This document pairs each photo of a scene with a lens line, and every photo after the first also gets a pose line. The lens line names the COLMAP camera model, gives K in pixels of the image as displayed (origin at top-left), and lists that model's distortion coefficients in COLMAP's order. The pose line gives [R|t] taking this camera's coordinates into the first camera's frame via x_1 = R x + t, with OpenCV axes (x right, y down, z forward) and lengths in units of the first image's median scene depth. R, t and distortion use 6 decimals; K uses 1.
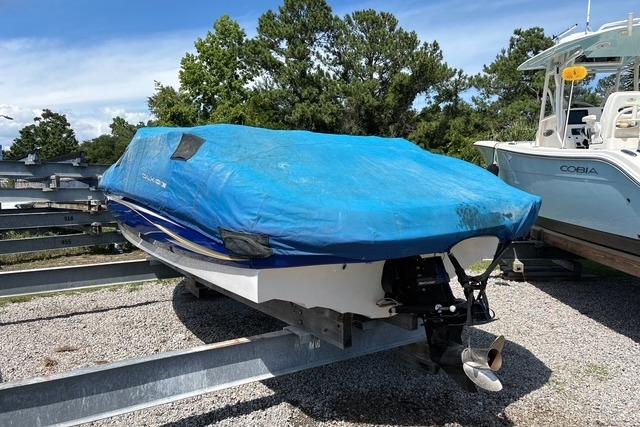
lens RADIAL K [[489.5, 0, 317.3], [0, 489.5, 209.9], [0, 0, 1]] dist [0.041036, -0.048769]
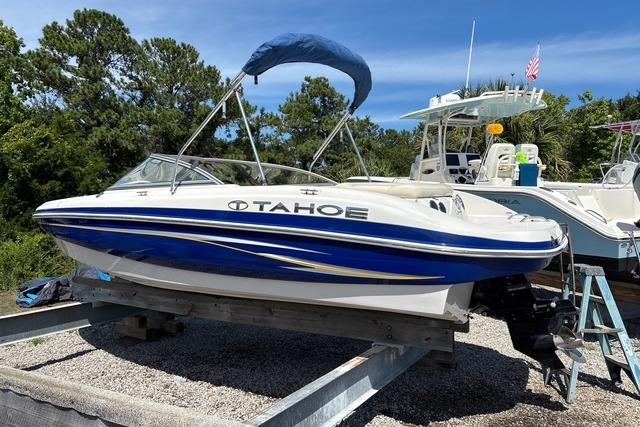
lens RADIAL K [[489.5, 0, 318.5], [0, 489.5, 214.5], [0, 0, 1]] dist [0.041036, -0.048769]
pose [[0.896917, -0.006546, 0.442150, -0.066816], [0.030515, 0.998423, -0.047119, 0.000052], [-0.441145, 0.055754, 0.895702, 0.006088]]
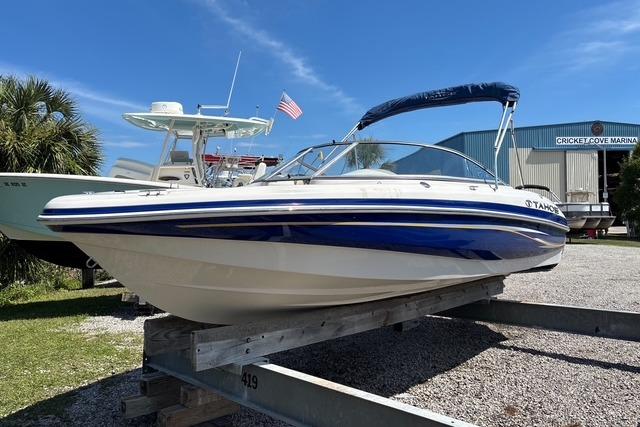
lens RADIAL K [[489.5, 0, 319.2], [0, 489.5, 218.4], [0, 0, 1]] dist [0.041036, -0.048769]
pose [[-0.229271, 0.015139, 0.973245, -0.161319], [0.072408, 0.997374, 0.001543, -0.007924], [-0.970666, 0.070825, -0.229765, 0.204314]]
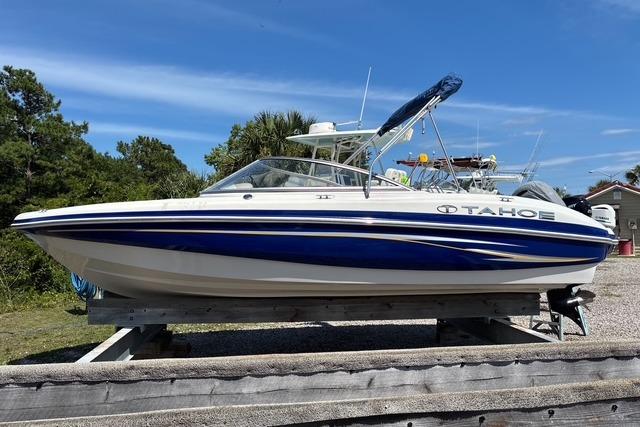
lens RADIAL K [[489.5, 0, 316.1], [0, 489.5, 214.2], [0, 0, 1]] dist [0.041036, -0.048769]
pose [[0.443567, 0.022099, 0.895969, -0.165401], [0.058808, 0.996824, -0.053701, -0.001401], [-0.894310, 0.076510, 0.440858, 0.085202]]
